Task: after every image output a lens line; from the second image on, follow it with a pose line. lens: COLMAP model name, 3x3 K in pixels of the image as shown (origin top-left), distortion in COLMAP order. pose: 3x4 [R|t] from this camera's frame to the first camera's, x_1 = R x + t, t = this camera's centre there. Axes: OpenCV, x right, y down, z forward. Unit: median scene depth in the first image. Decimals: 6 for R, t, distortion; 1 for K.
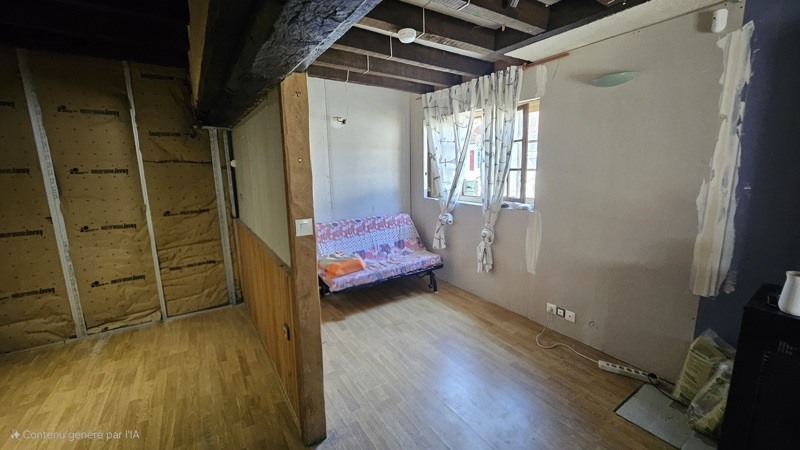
lens RADIAL K [[316.0, 0, 401.7], [0, 316.0, 222.3], [0, 0, 1]] dist [-0.011601, -0.000220]
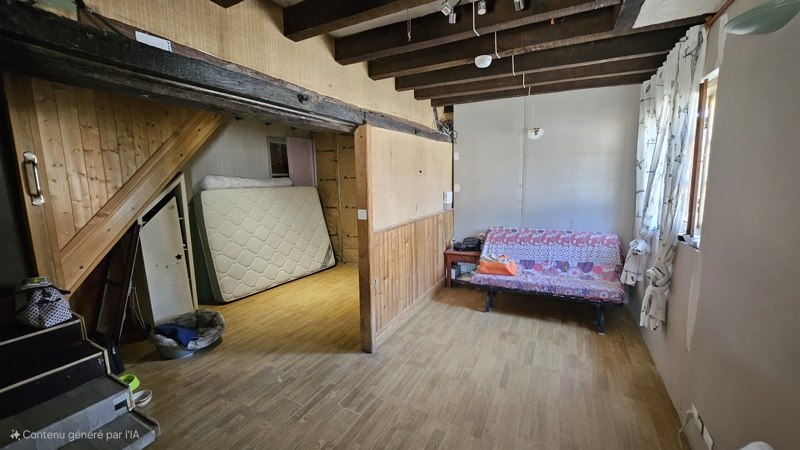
lens RADIAL K [[316.0, 0, 401.9], [0, 316.0, 223.0], [0, 0, 1]] dist [-0.011601, -0.000220]
pose [[0.481601, 0.135257, -0.865890, 0.562652], [-0.147963, 0.986384, 0.071783, -0.040524], [0.863810, 0.093549, 0.495057, 0.156511]]
